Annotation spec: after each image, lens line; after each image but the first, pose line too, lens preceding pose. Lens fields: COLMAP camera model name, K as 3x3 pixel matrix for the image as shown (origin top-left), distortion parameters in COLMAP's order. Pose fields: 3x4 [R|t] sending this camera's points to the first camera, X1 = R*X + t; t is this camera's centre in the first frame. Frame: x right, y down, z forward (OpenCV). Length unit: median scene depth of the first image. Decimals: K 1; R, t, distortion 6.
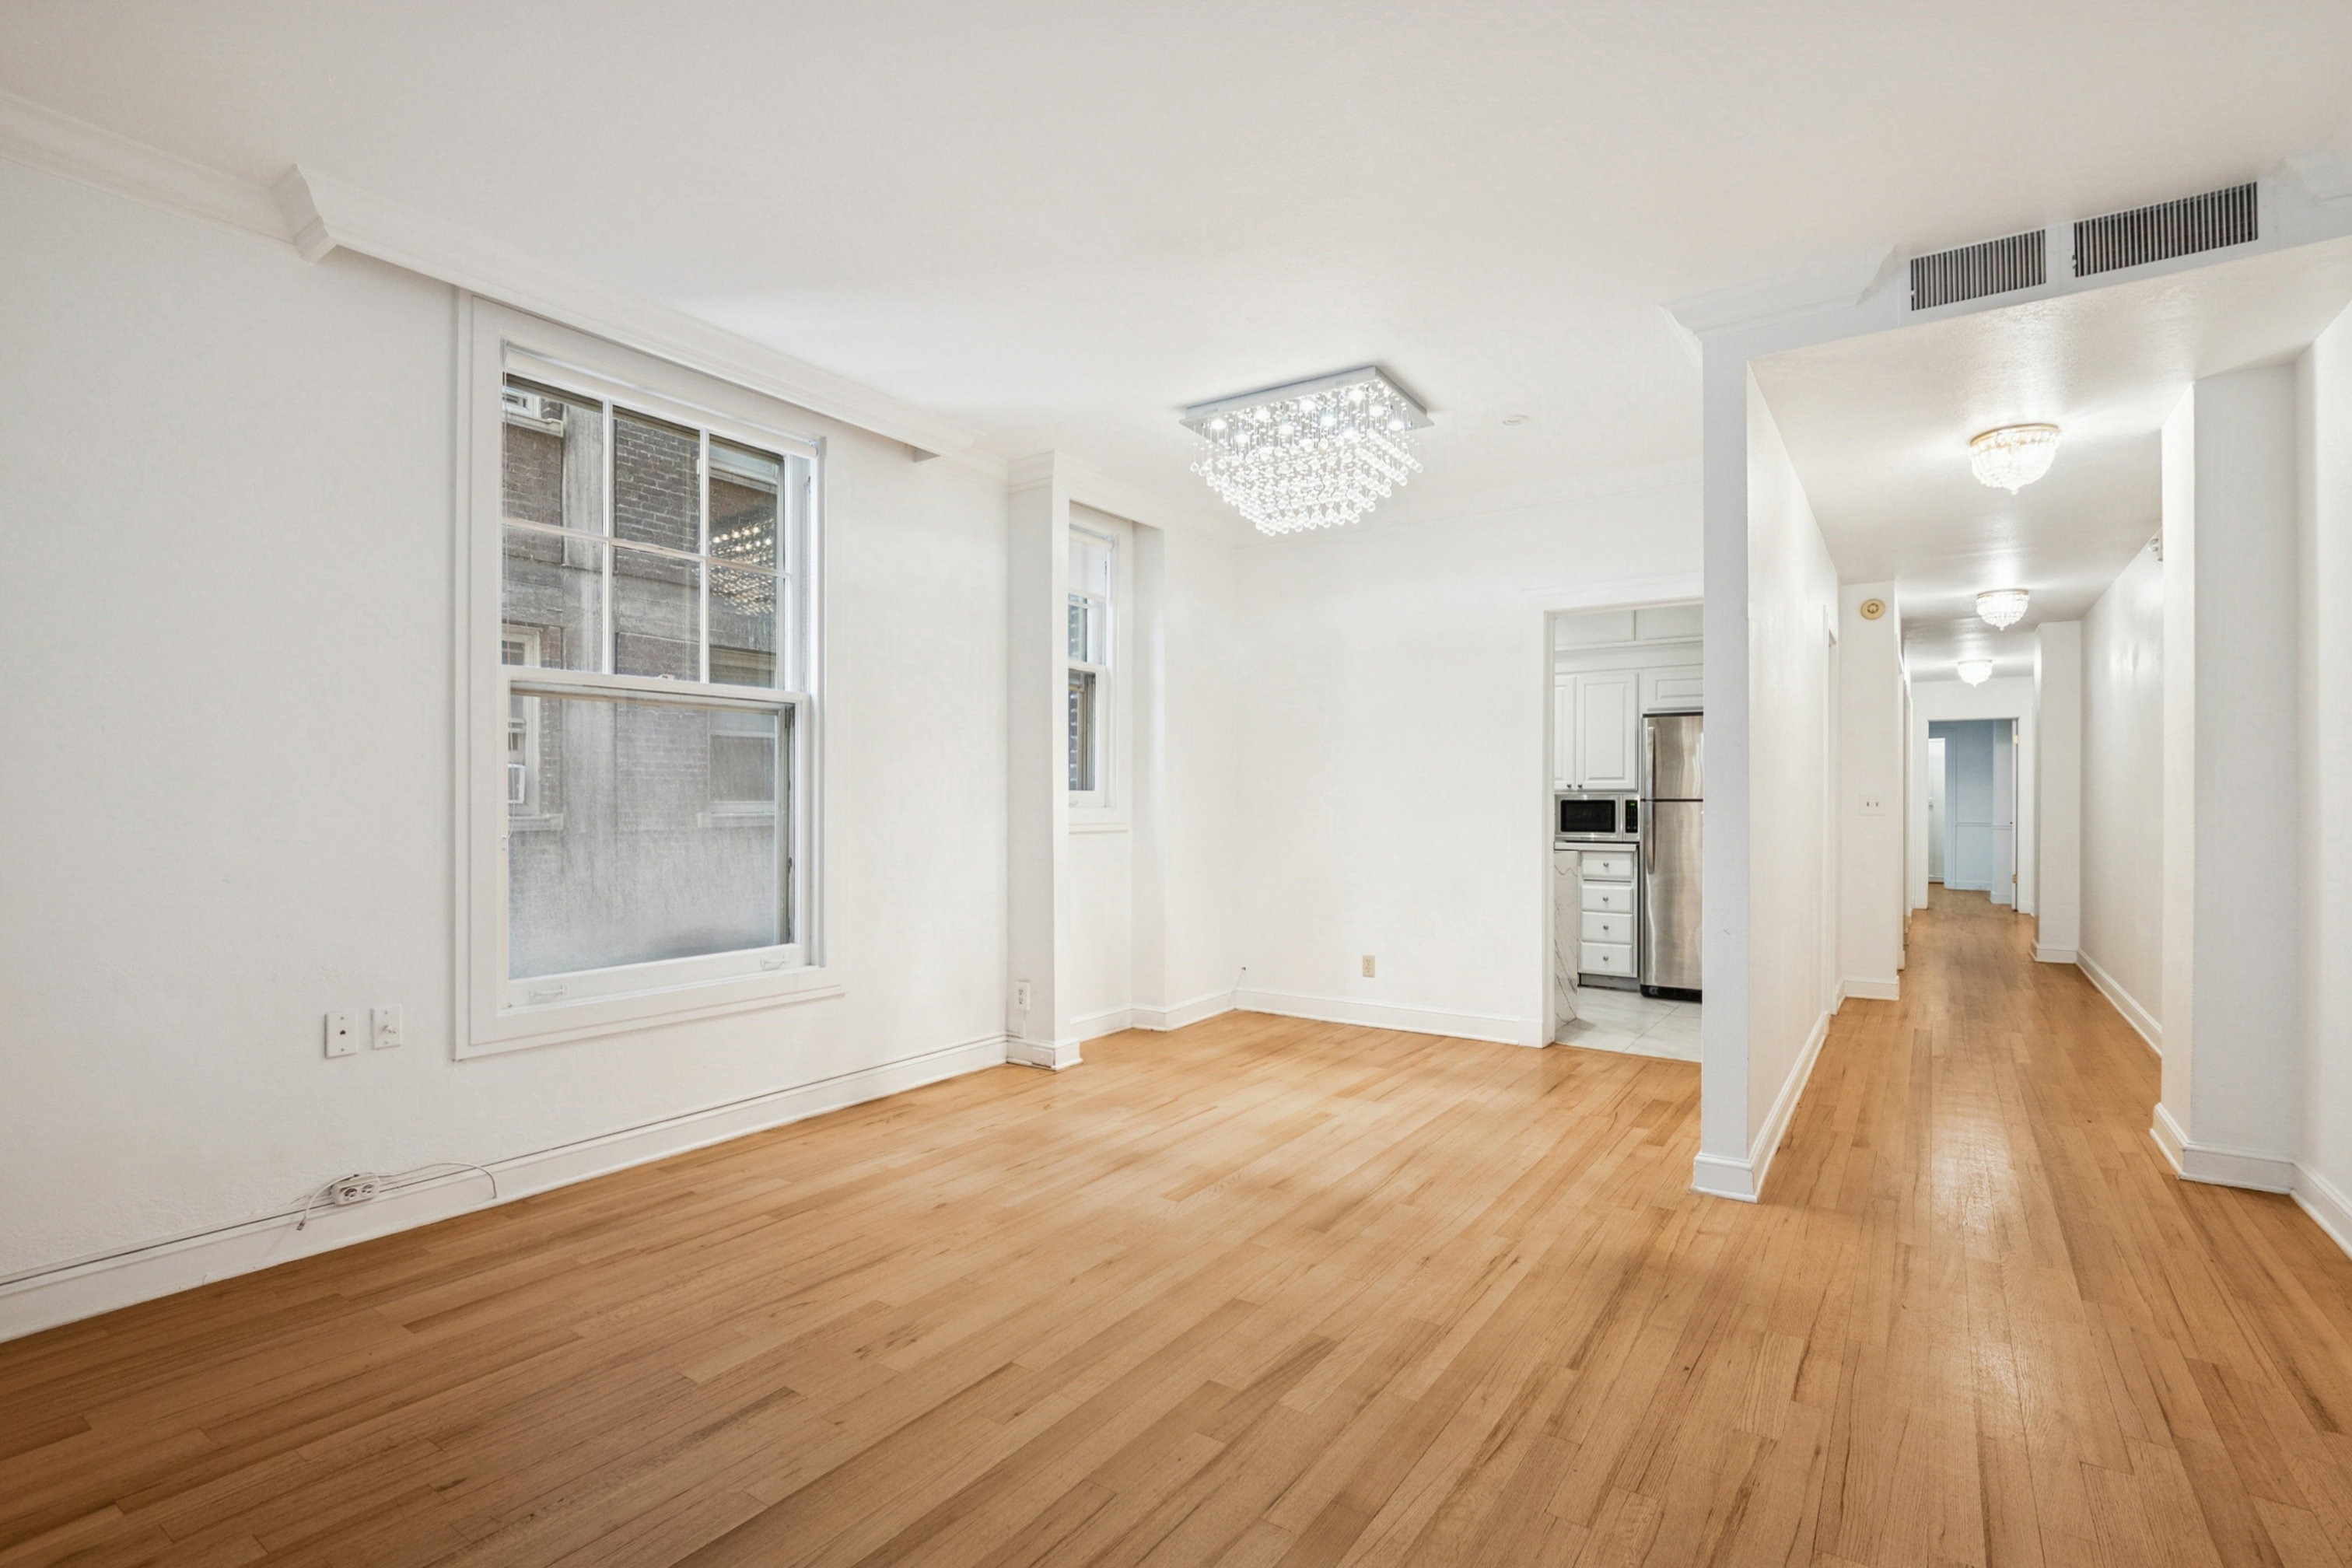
lens RADIAL K [[1090.3, 0, 1193.1], [0, 1090.3, 795.6], [0, 0, 1]] dist [-0.004058, -0.006207]
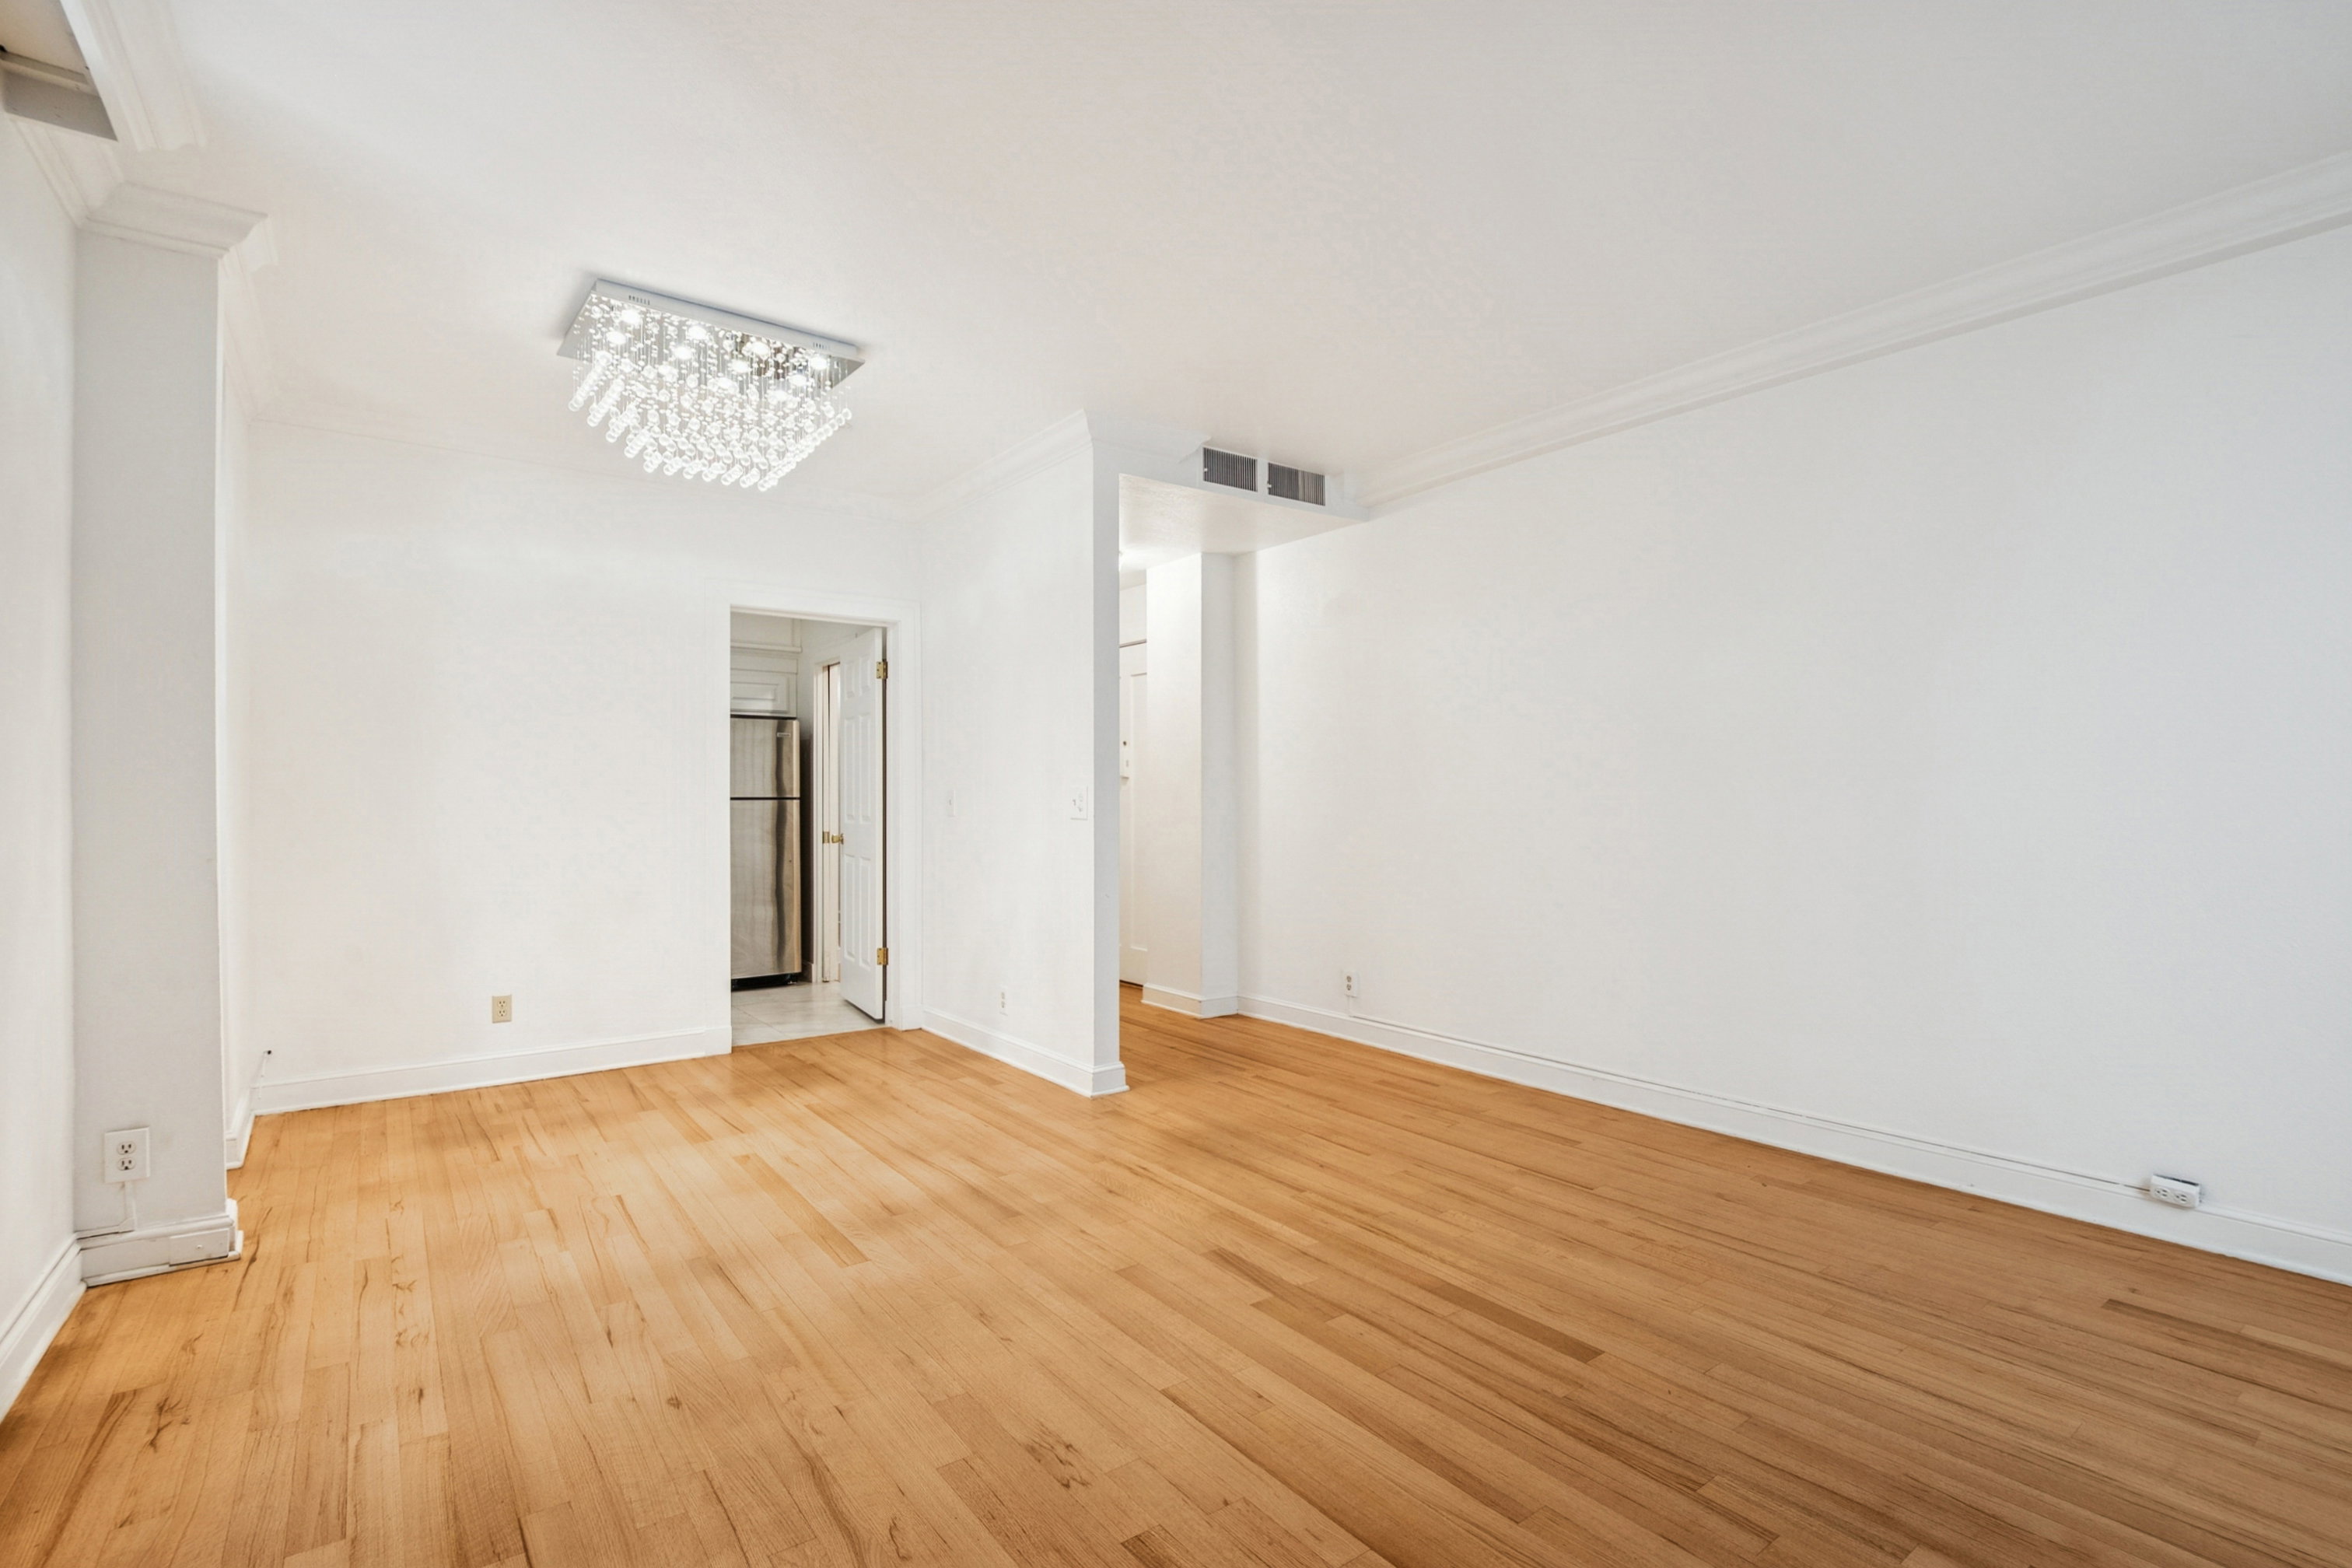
lens RADIAL K [[1090.3, 0, 1176.1], [0, 1090.3, 798.6], [0, 0, 1]] dist [-0.004058, -0.006207]
pose [[0.337130, -0.004311, 0.941448, -0.792834], [0.001284, 0.999991, 0.004120, -0.000843], [-0.941457, -0.000180, 0.337133, 0.499605]]
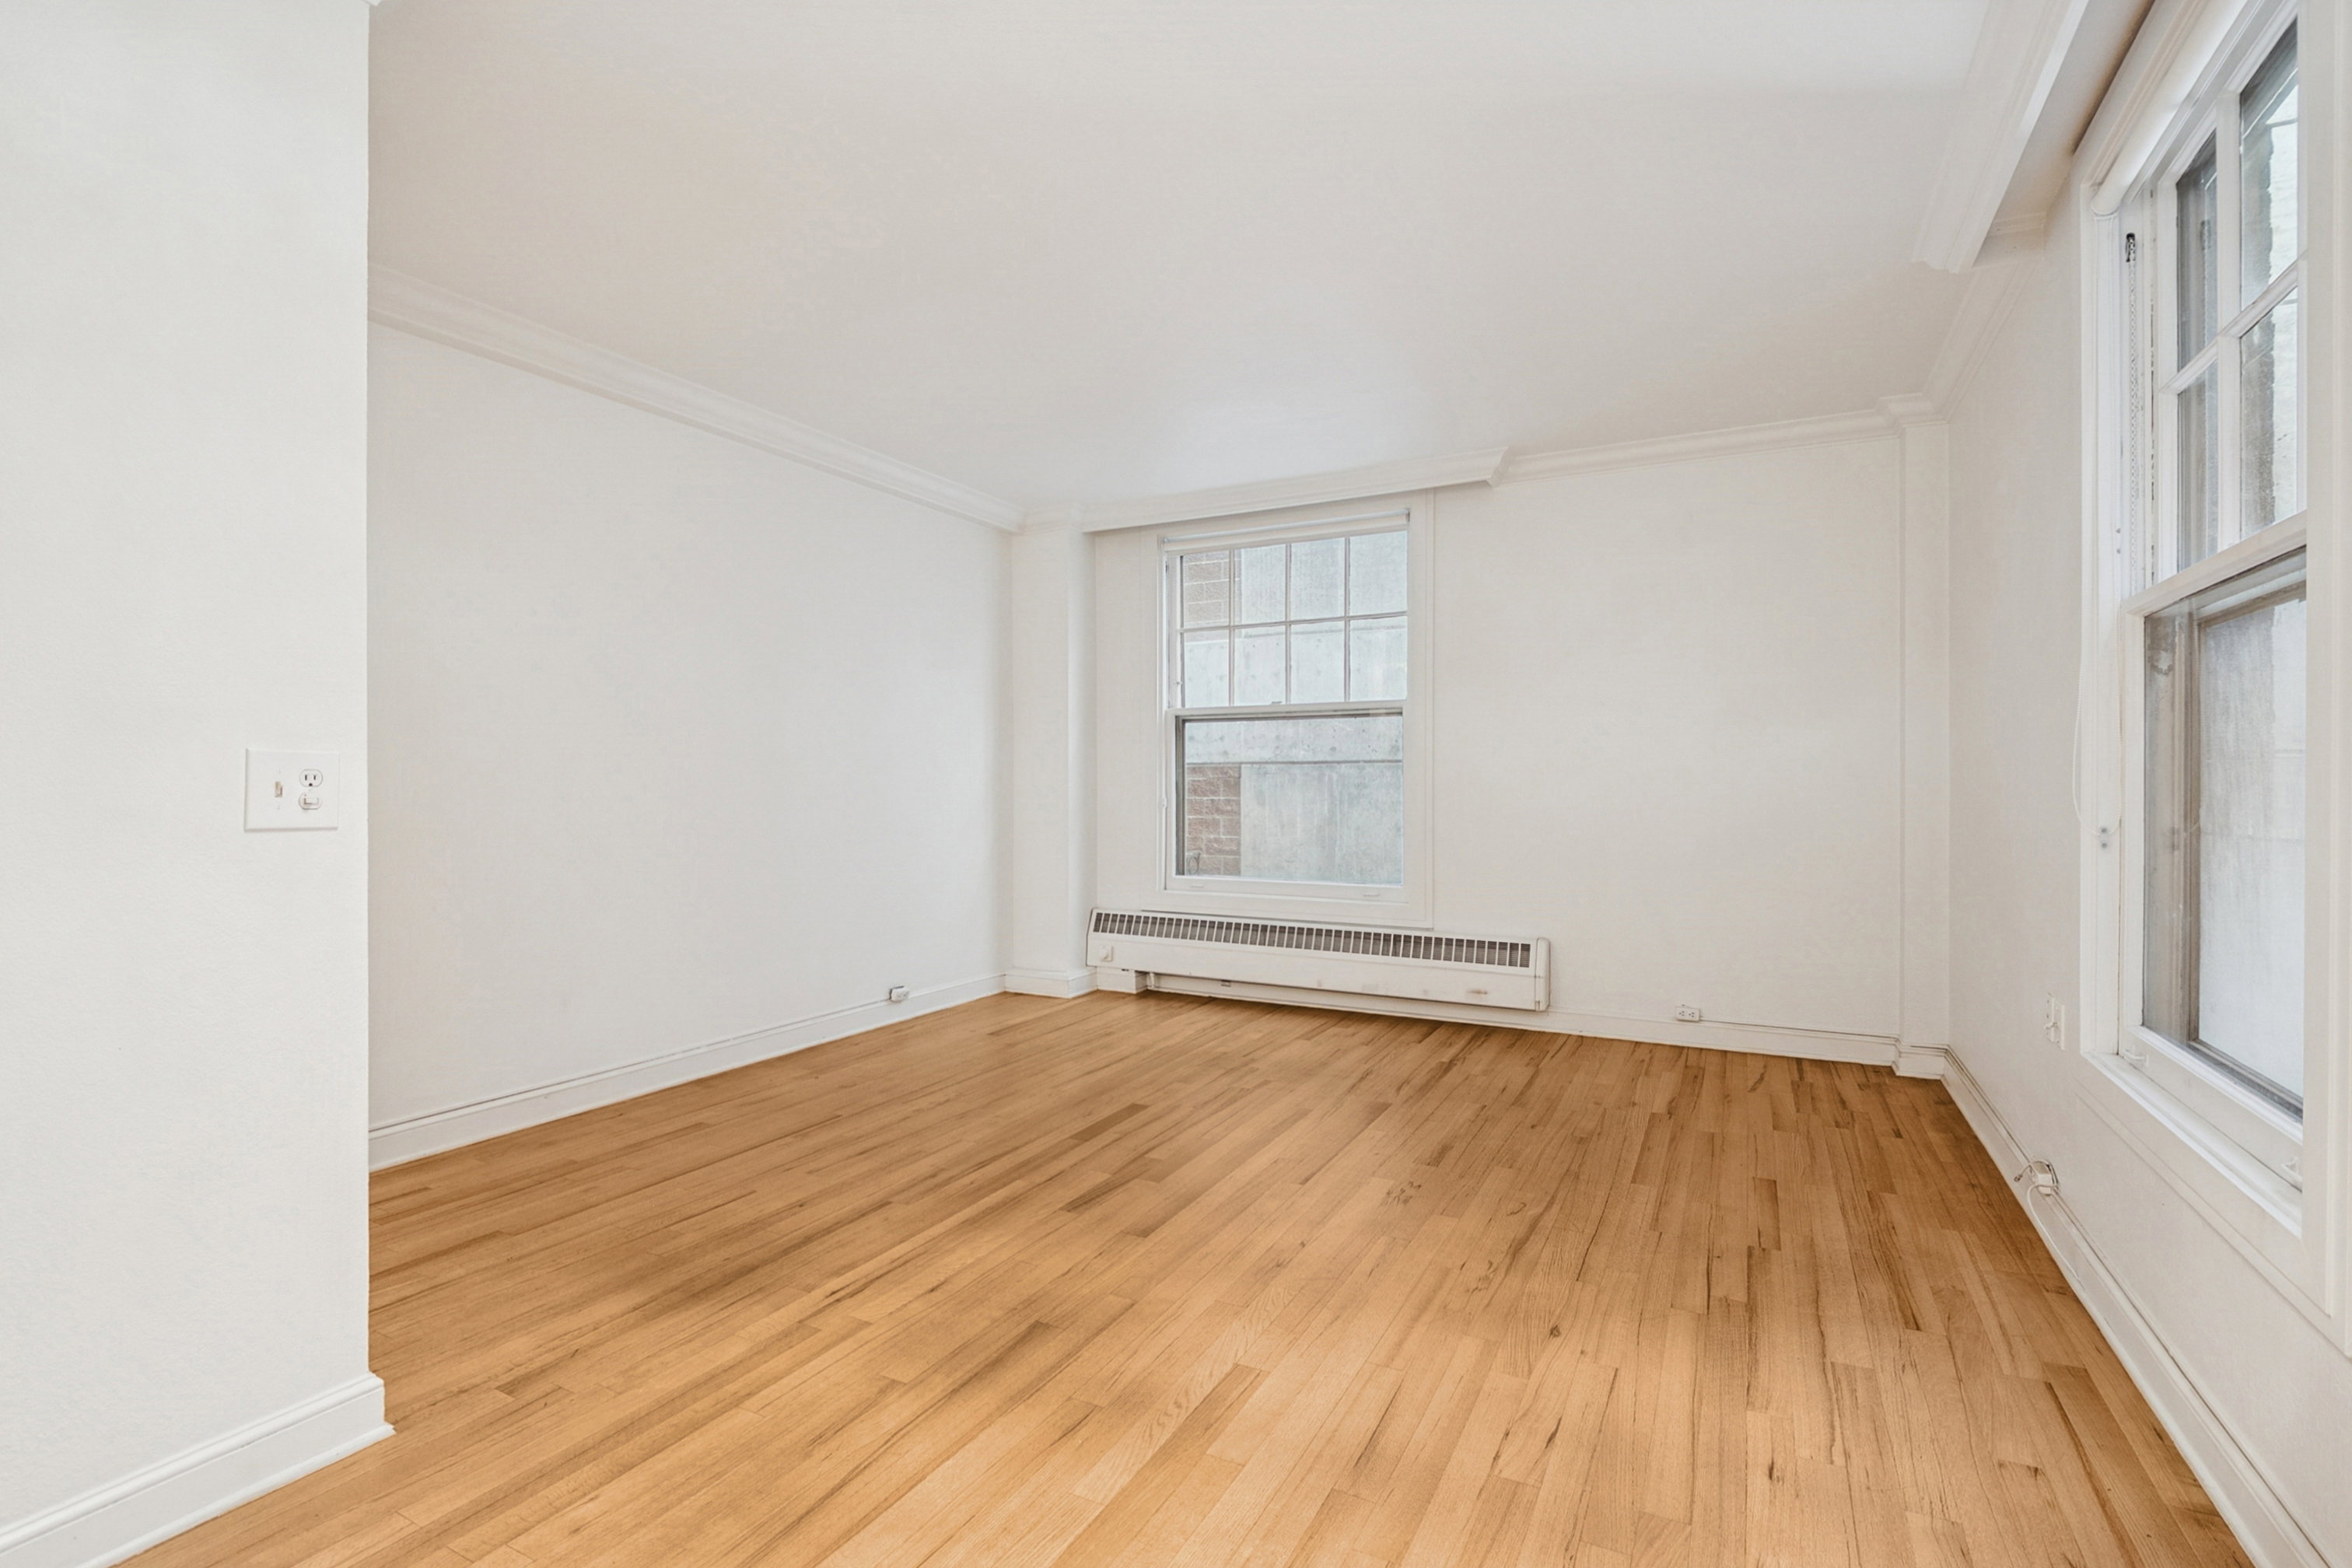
lens RADIAL K [[1090.3, 0, 1197.9], [0, 1090.3, 777.1], [0, 0, 1]] dist [-0.004058, -0.006207]
pose [[-0.992821, -0.000523, -0.119605, 0.097966], [0.000211, 0.999981, -0.006123, 0.007573], [0.119606, -0.006105, -0.992803, 1.771941]]
